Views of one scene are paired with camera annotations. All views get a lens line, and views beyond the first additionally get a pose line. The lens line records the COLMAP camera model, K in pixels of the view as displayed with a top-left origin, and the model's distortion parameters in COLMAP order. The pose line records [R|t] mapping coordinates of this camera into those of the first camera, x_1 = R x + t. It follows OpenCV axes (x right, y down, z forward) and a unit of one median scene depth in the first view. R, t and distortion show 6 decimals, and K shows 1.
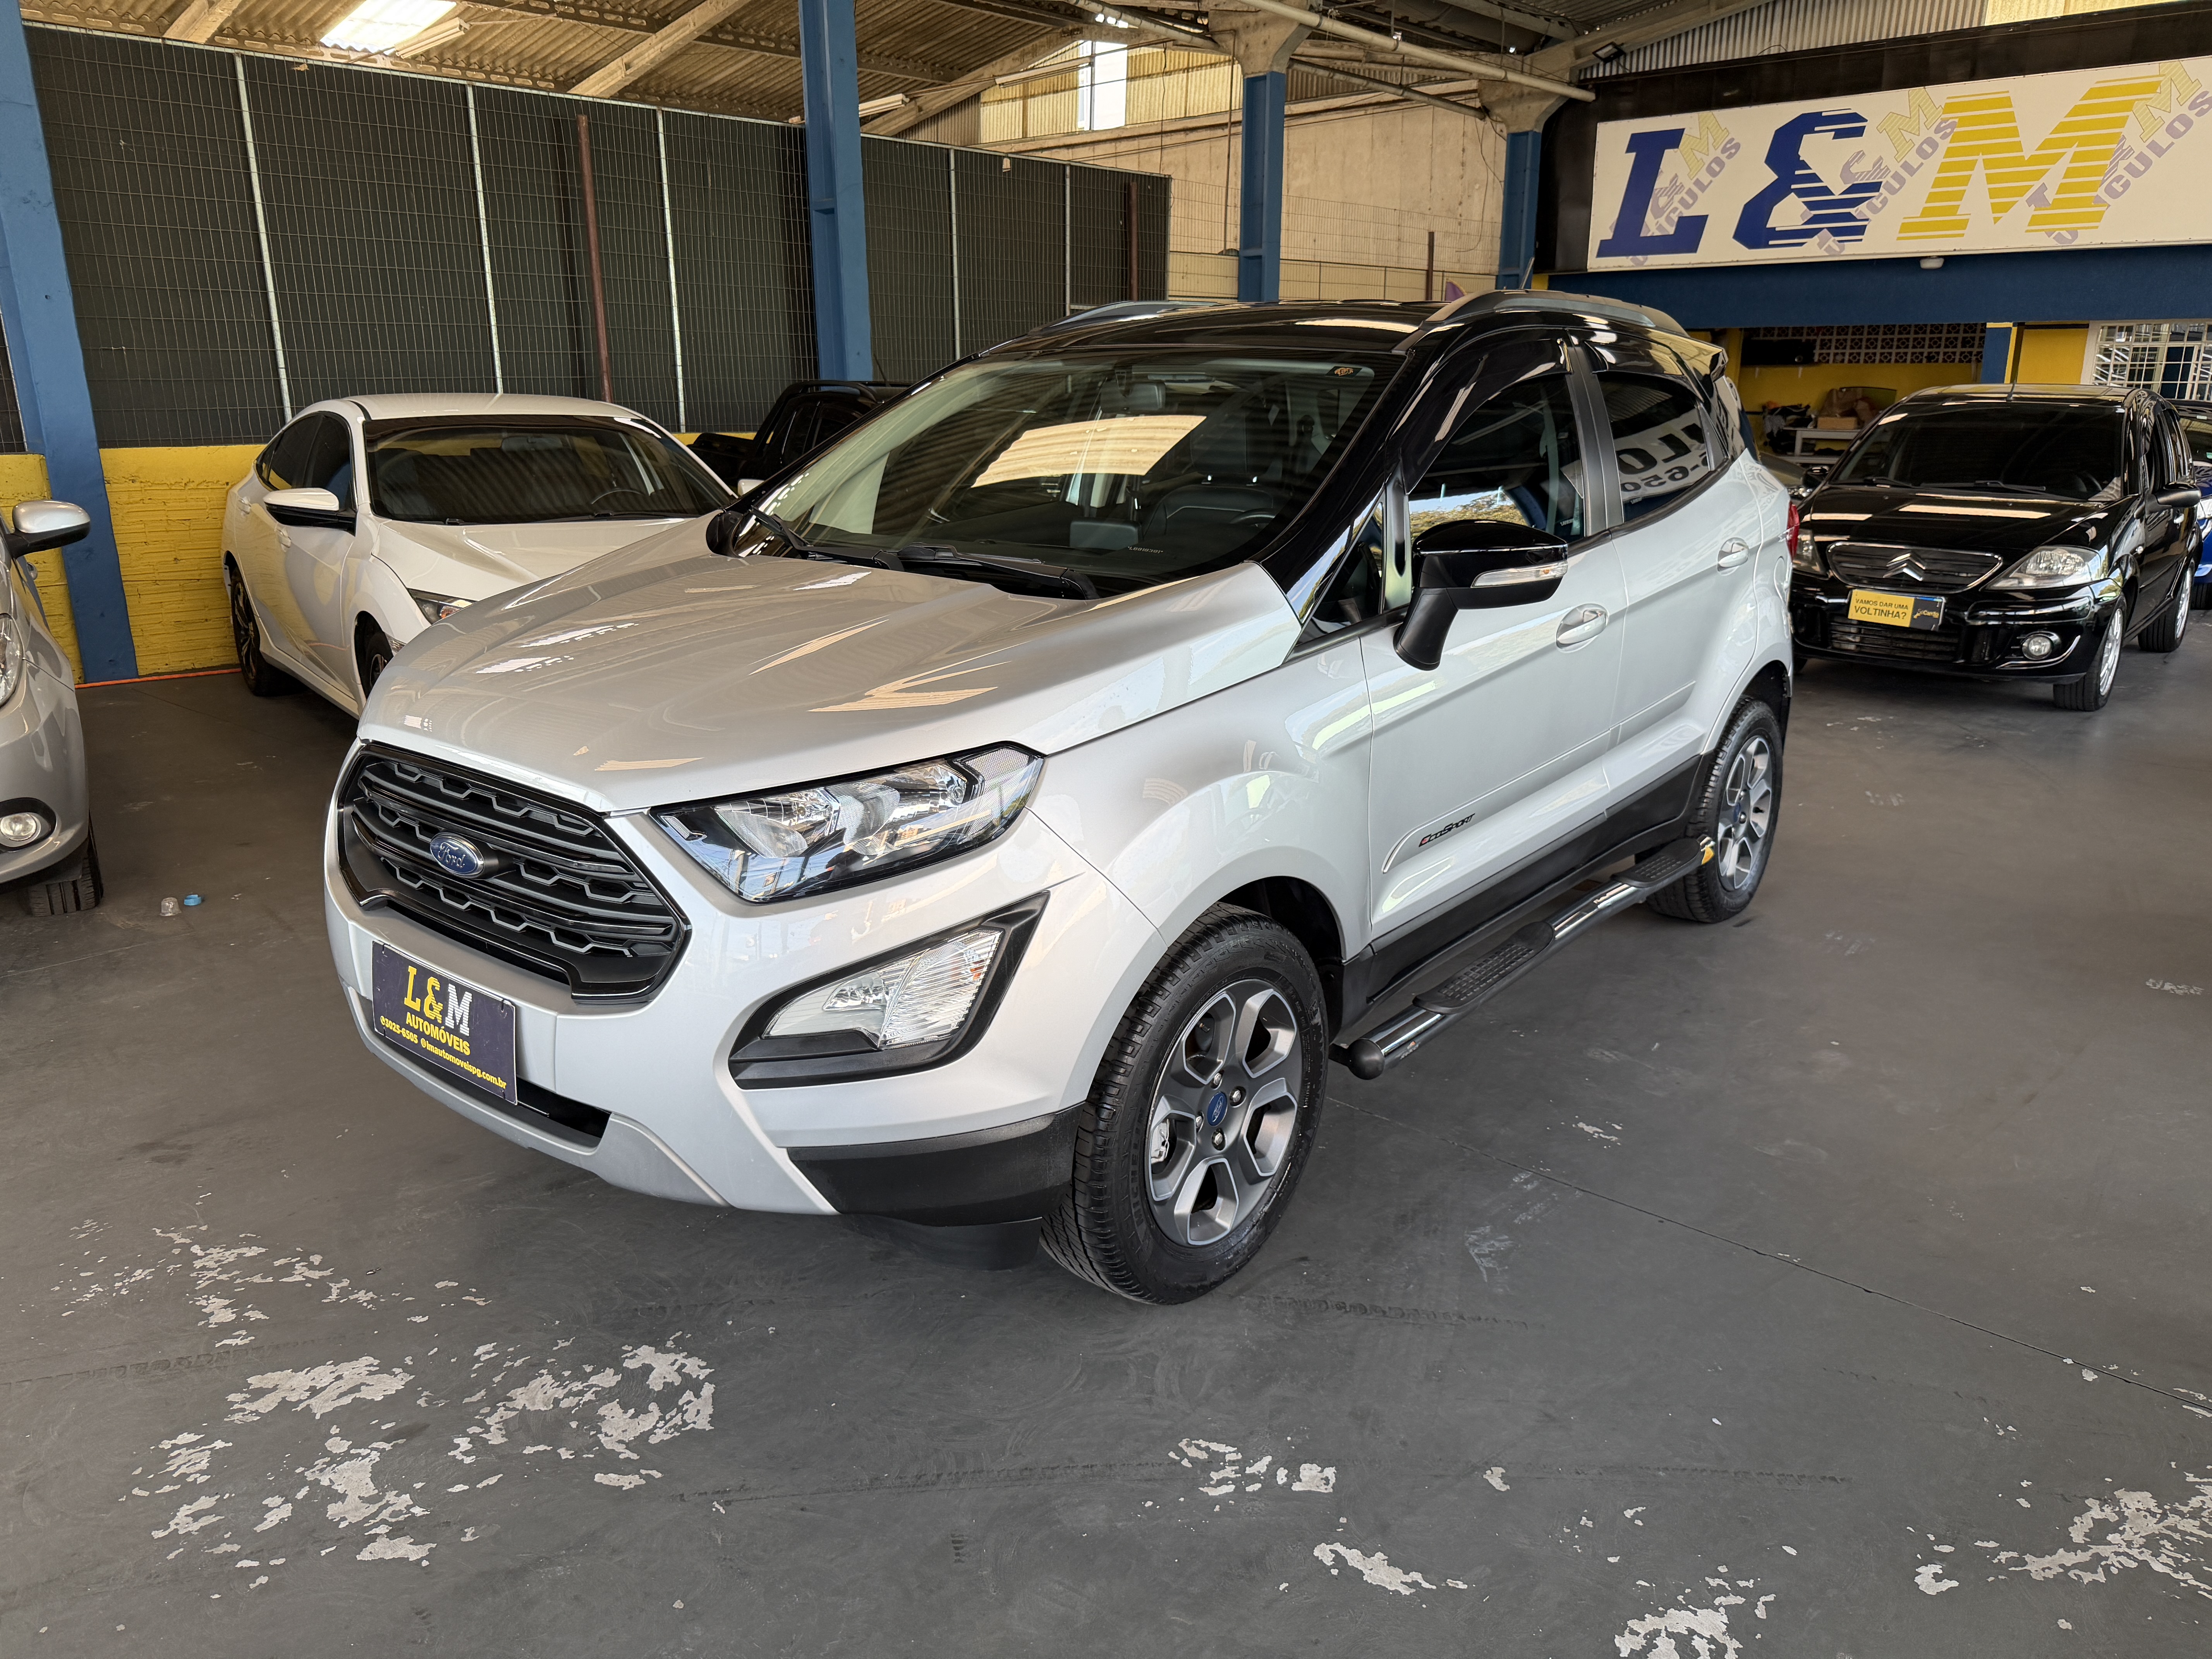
lens RADIAL K [[1565.9, 0, 1103.8], [0, 1565.9, 834.1], [0, 0, 1]] dist [0.000396, -0.010796]
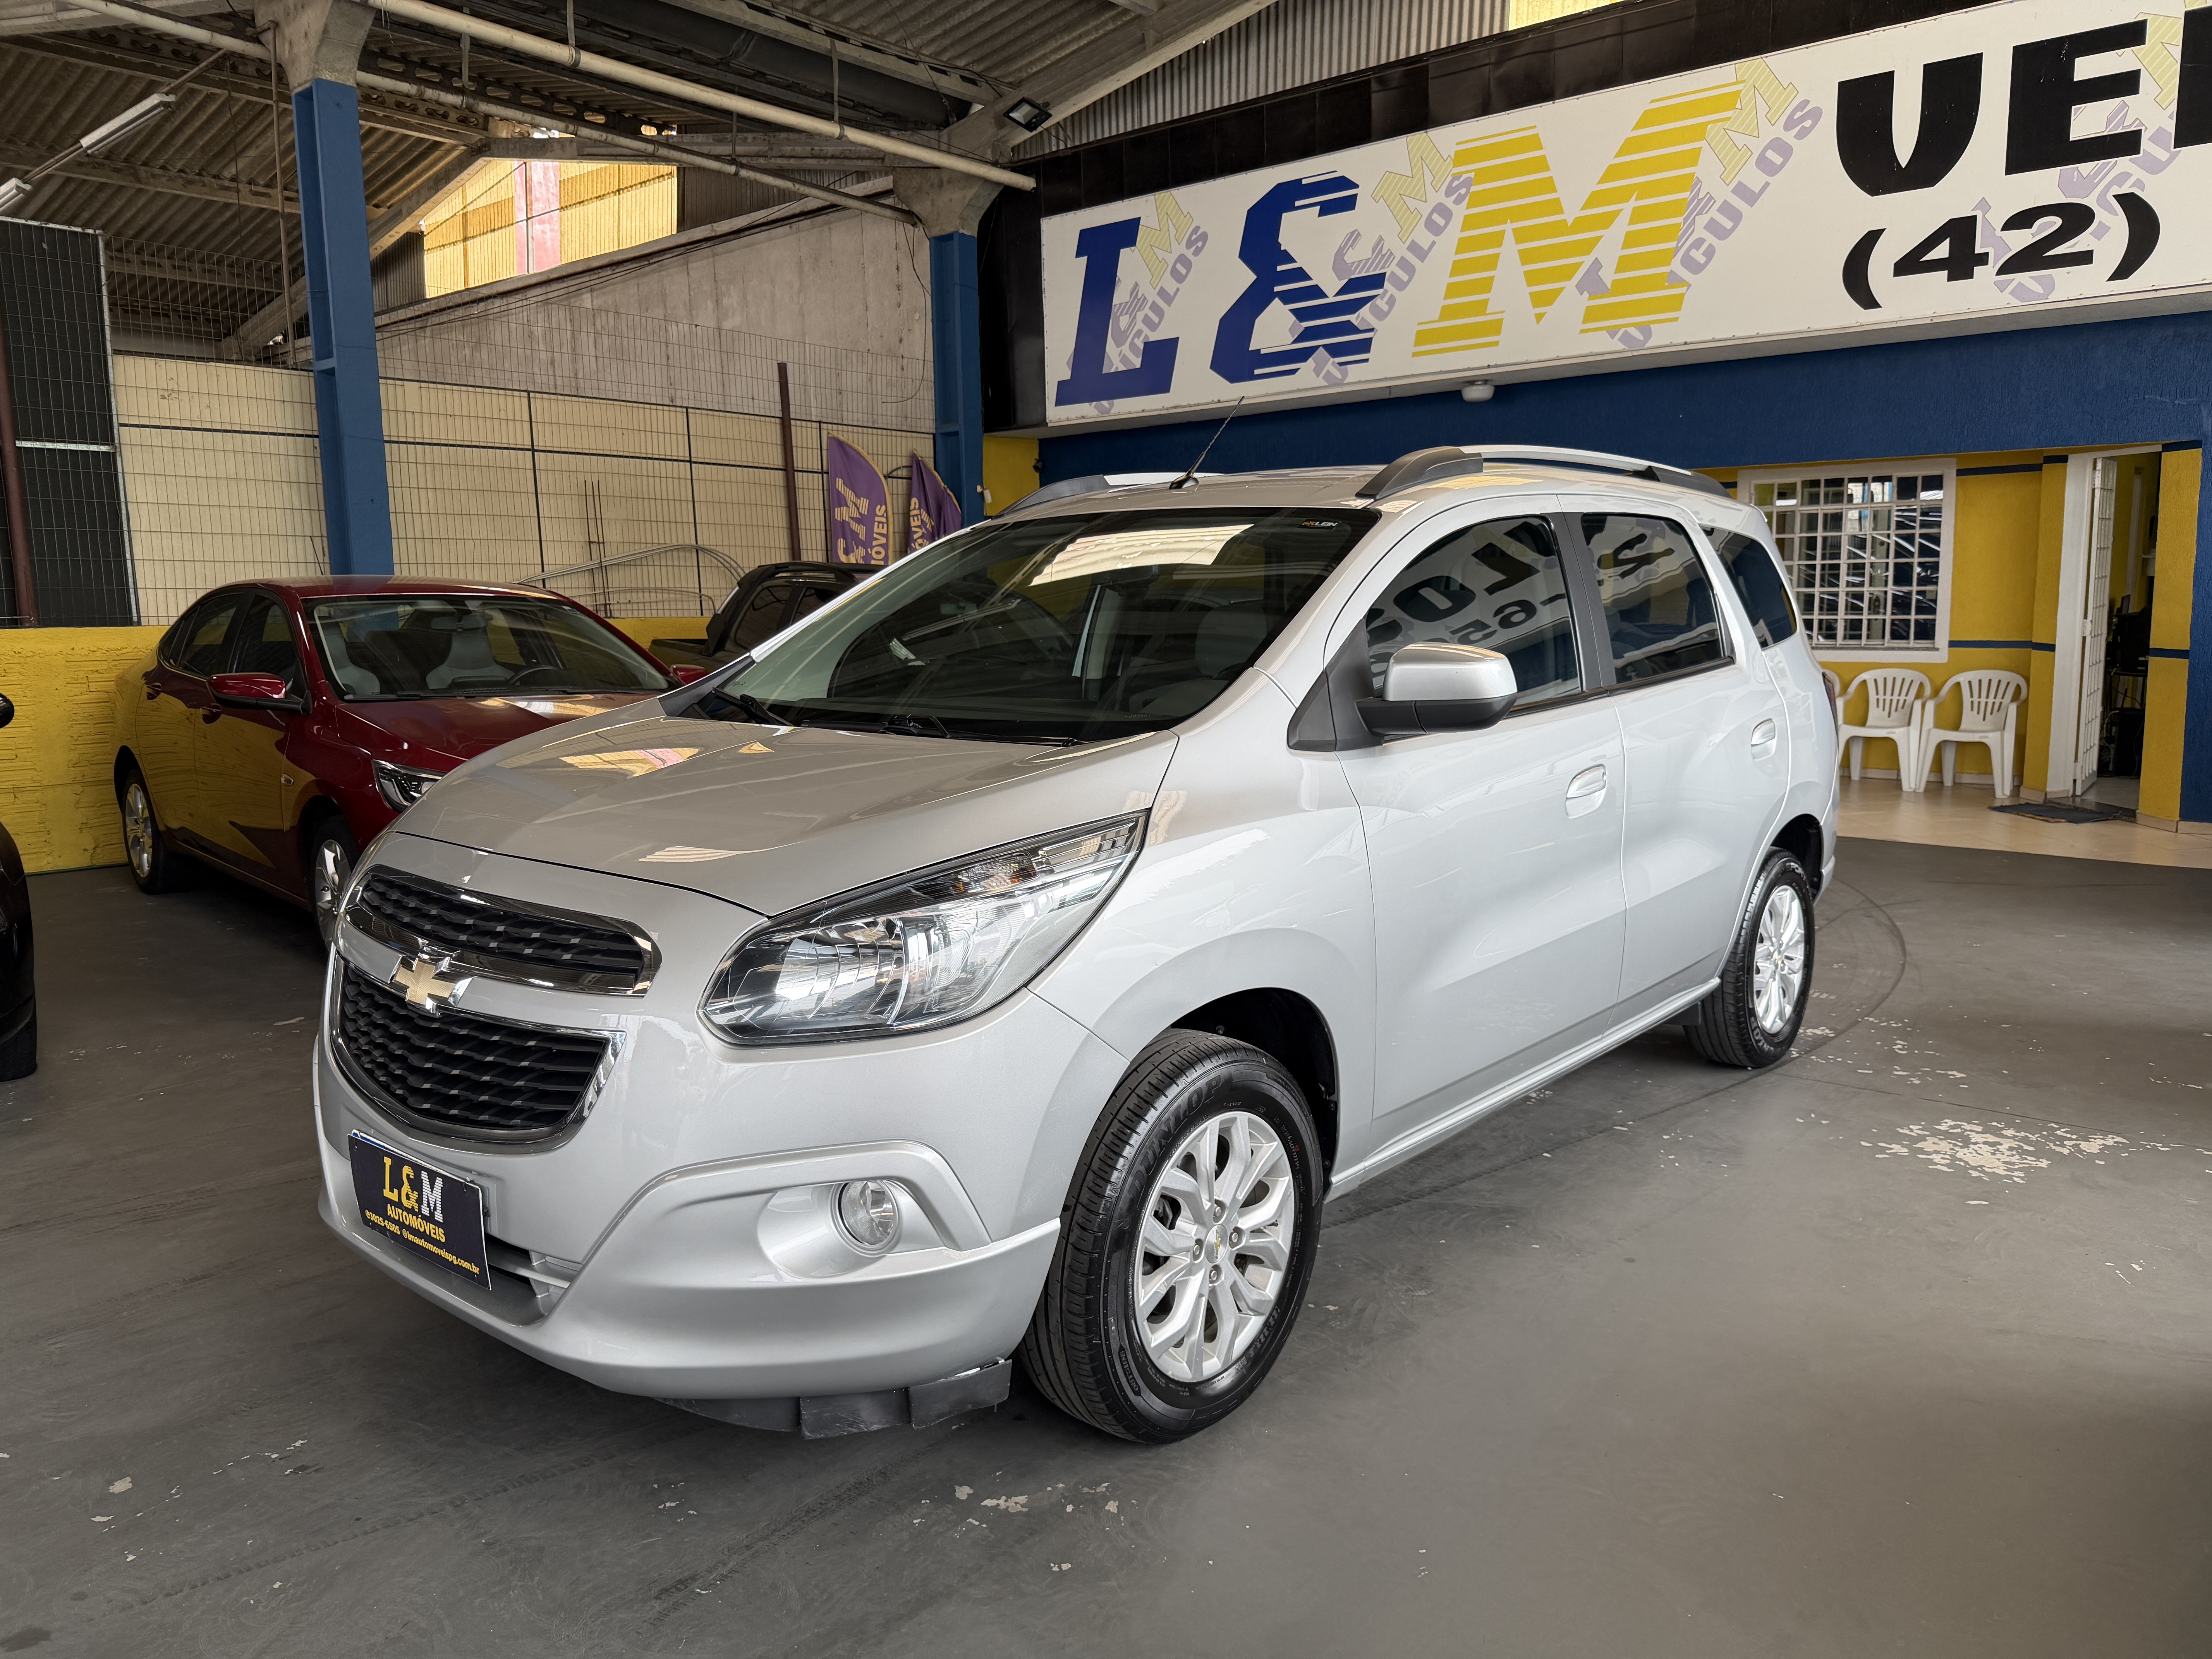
lens RADIAL K [[1565.9, 0, 1100.6], [0, 1565.9, 841.3], [0, 0, 1]] dist [0.000396, -0.010796]
pose [[0.999261, -0.014907, 0.035439, 0.341945], [0.019549, 0.990725, -0.134470, -0.087886], [-0.033106, 0.135064, 0.990284, 0.367918]]
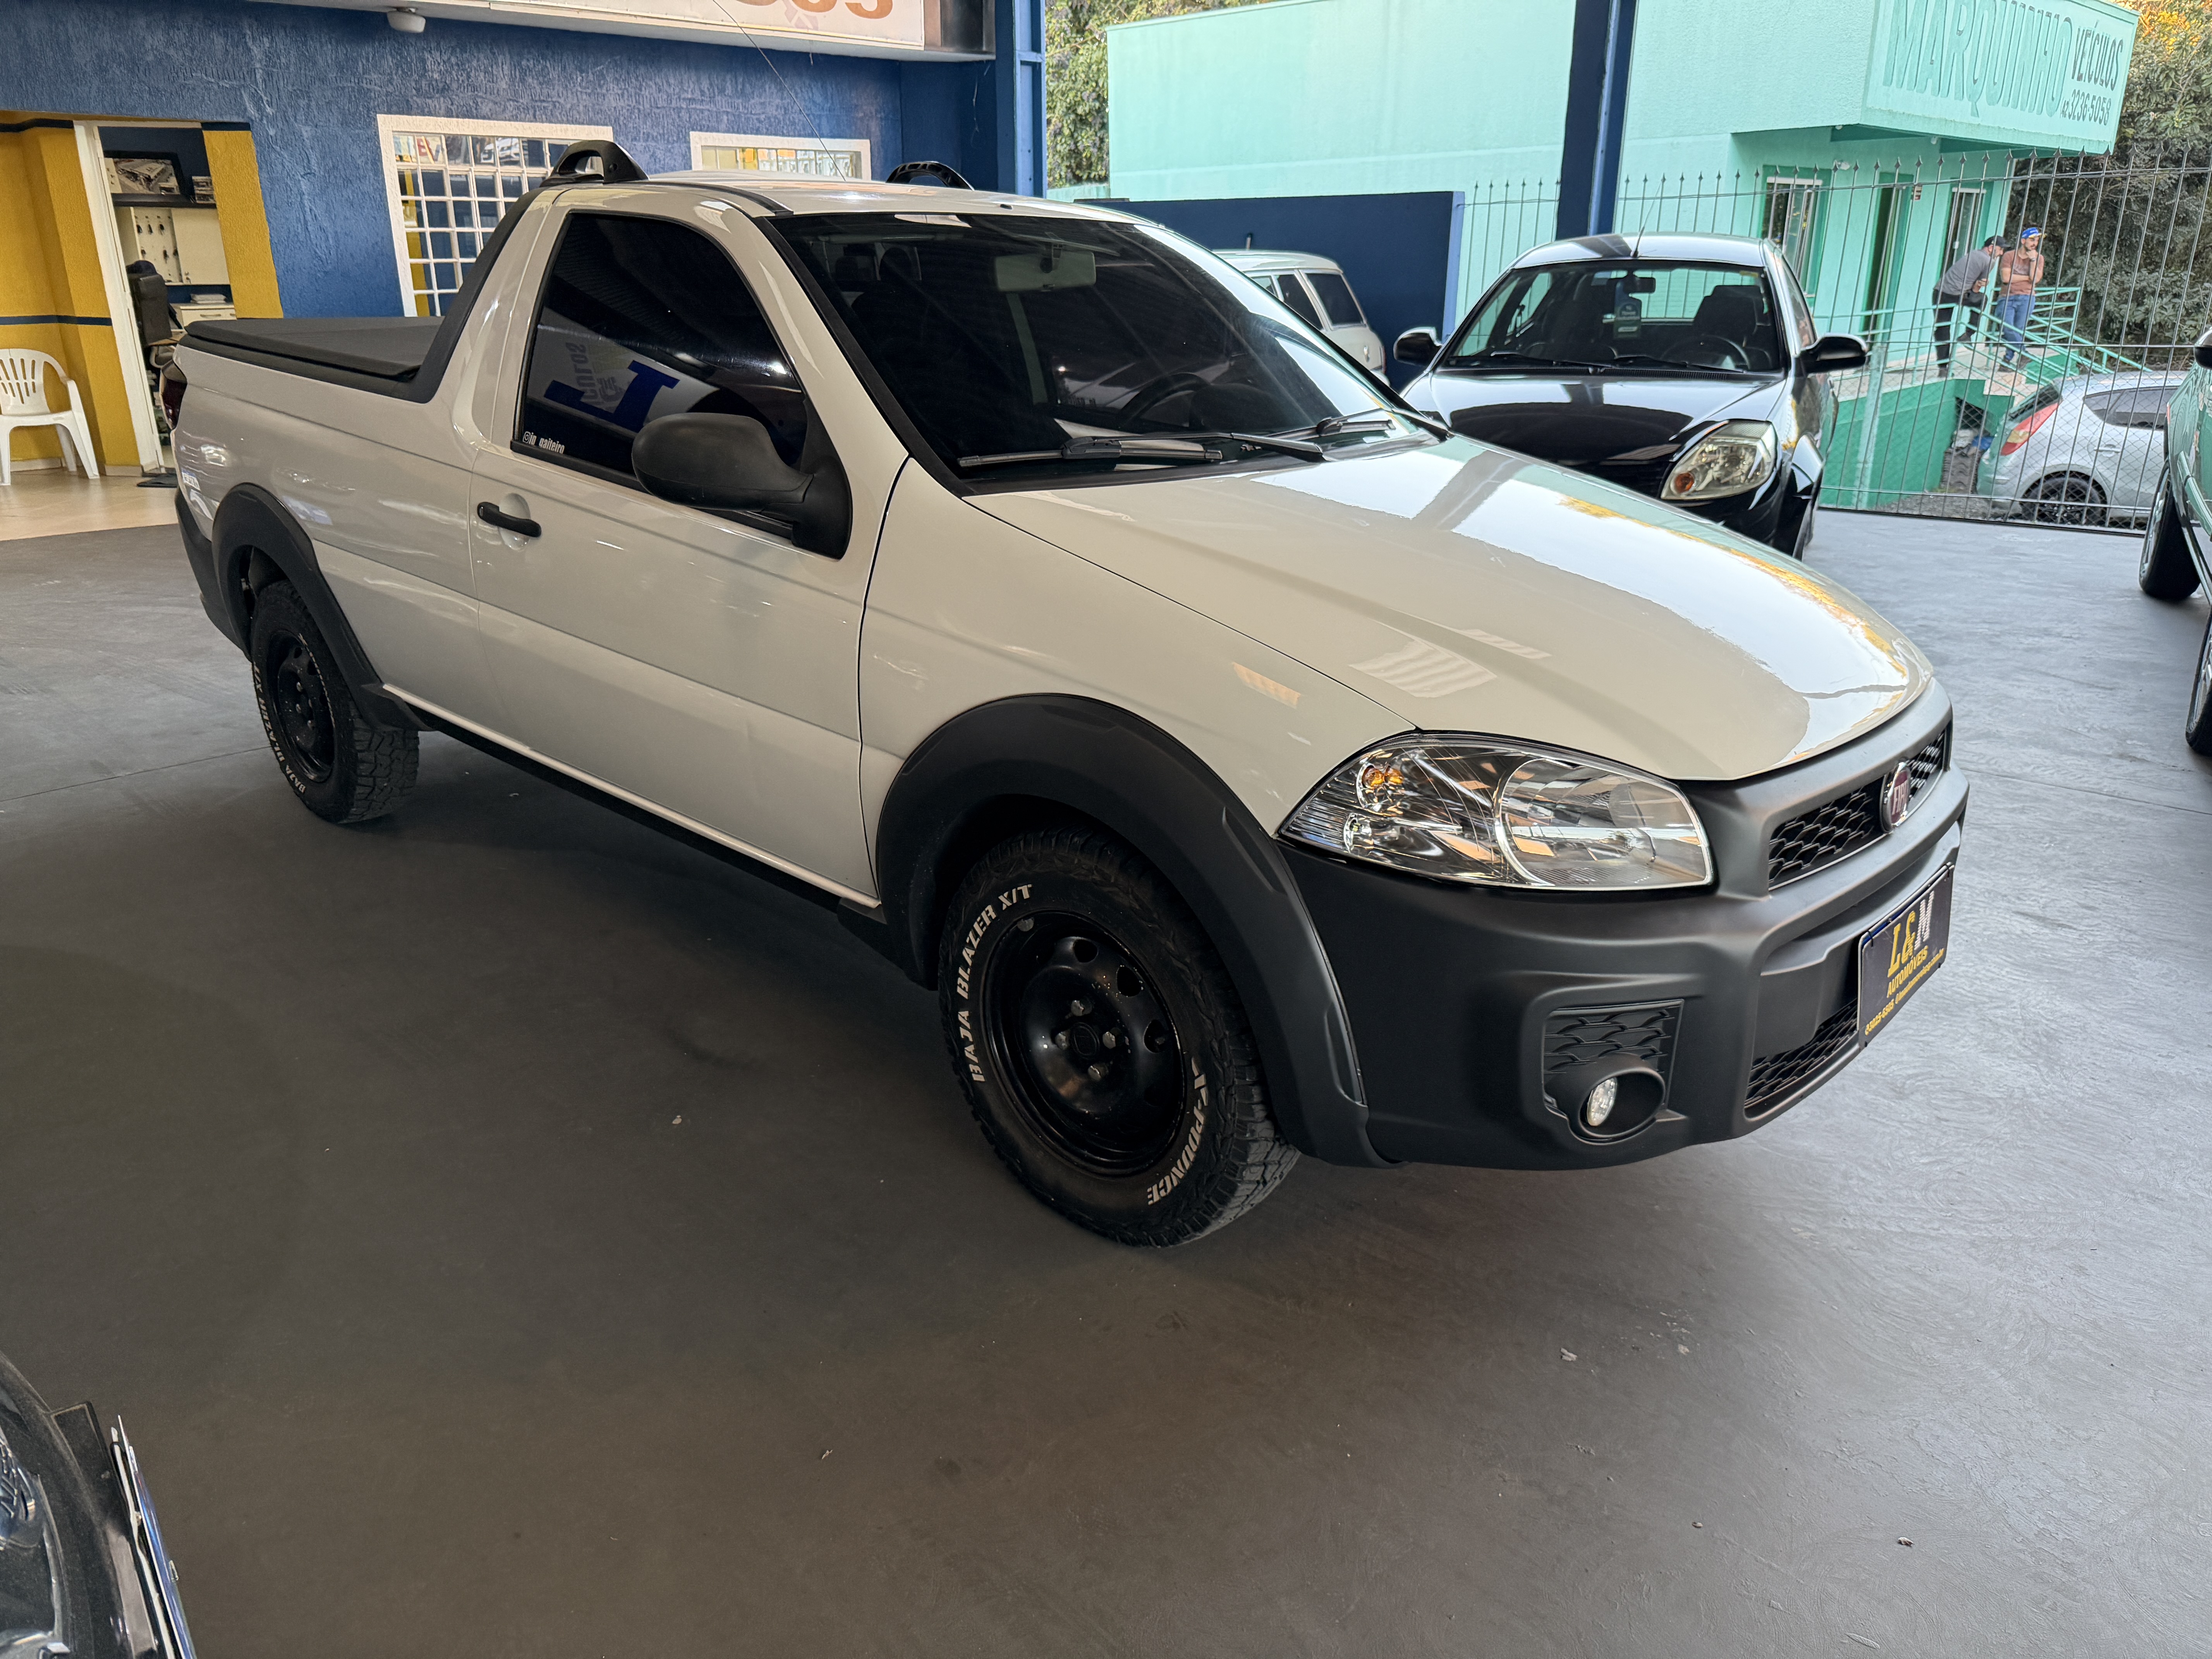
lens RADIAL K [[1565.9, 0, 1095.2], [0, 1565.9, 846.2], [0, 0, 1]] dist [0.000396, -0.010796]
pose [[0.056327, -0.347845, 0.935859, 0.100863], [0.278429, 0.905633, 0.319853, -0.138222], [-0.958804, 0.242554, 0.147861, 0.532343]]
